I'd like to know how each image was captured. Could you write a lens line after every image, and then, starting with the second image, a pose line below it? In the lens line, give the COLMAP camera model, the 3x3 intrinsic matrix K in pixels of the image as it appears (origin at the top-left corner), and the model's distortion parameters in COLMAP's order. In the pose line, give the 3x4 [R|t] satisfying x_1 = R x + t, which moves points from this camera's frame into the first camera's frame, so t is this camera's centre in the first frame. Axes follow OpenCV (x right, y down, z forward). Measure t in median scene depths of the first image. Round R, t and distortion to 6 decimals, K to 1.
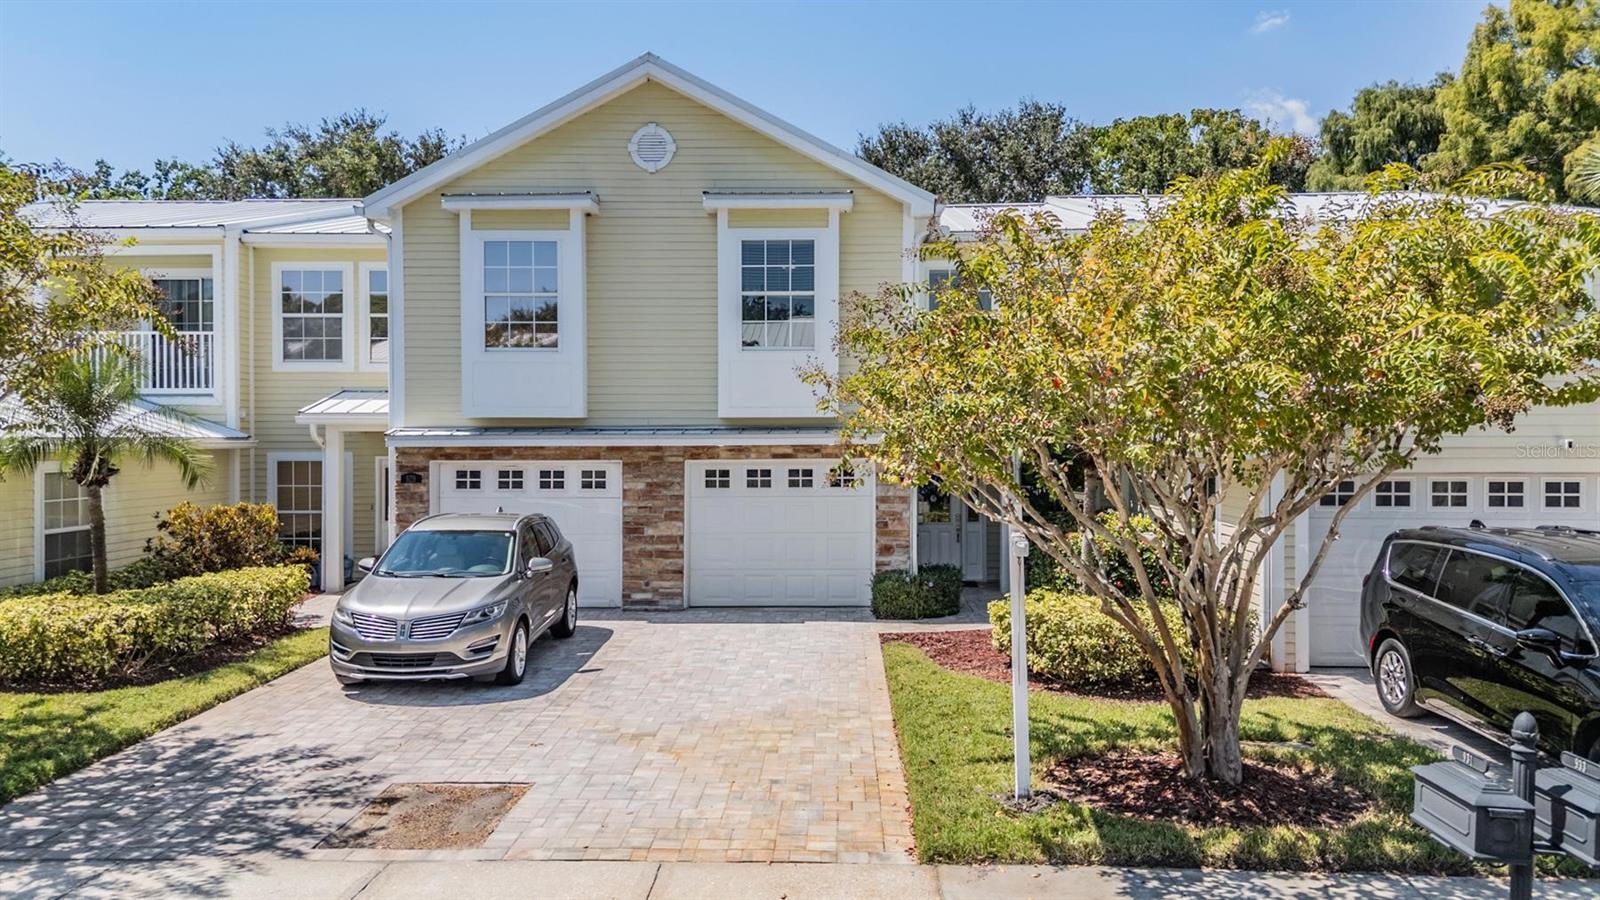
lens RADIAL K [[1183.1, 0, 791.6], [0, 1183.1, 442.2], [0, 0, 1]] dist [0.025510, -0.001853]
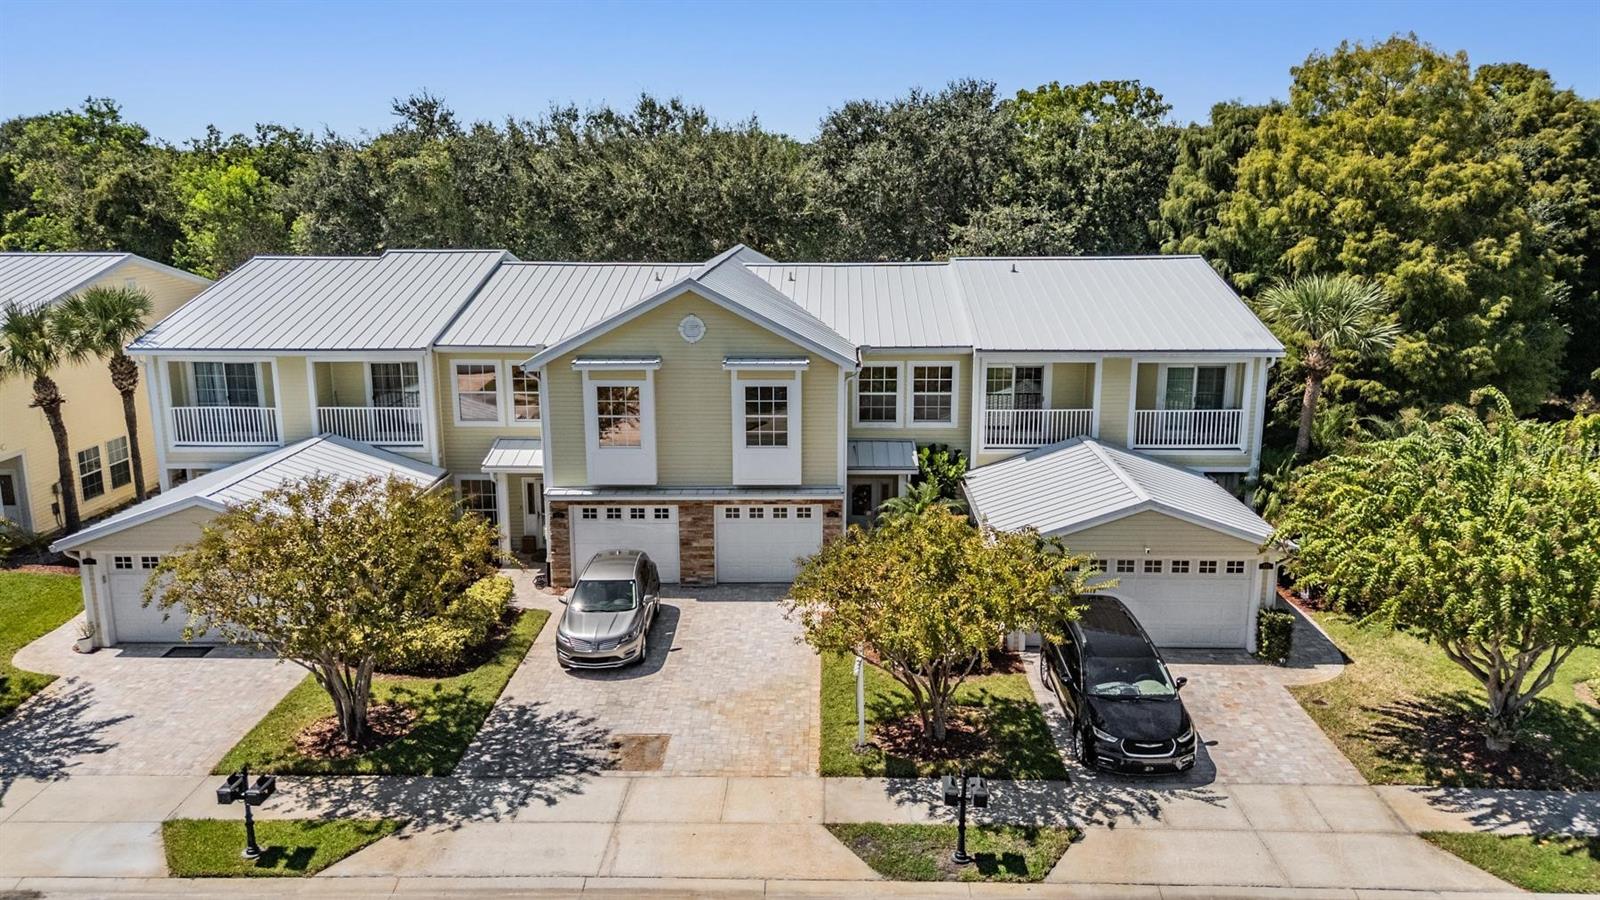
lens RADIAL K [[1183.1, 0, 799.2], [0, 1183.1, 452.5], [0, 0, 1]] dist [0.025510, -0.001853]
pose [[0.999845, -0.005584, 0.016678, 0.007330], [0.001689, 0.974355, 0.225008, -0.468378], [-0.017507, -0.224945, 0.974214, -0.714790]]
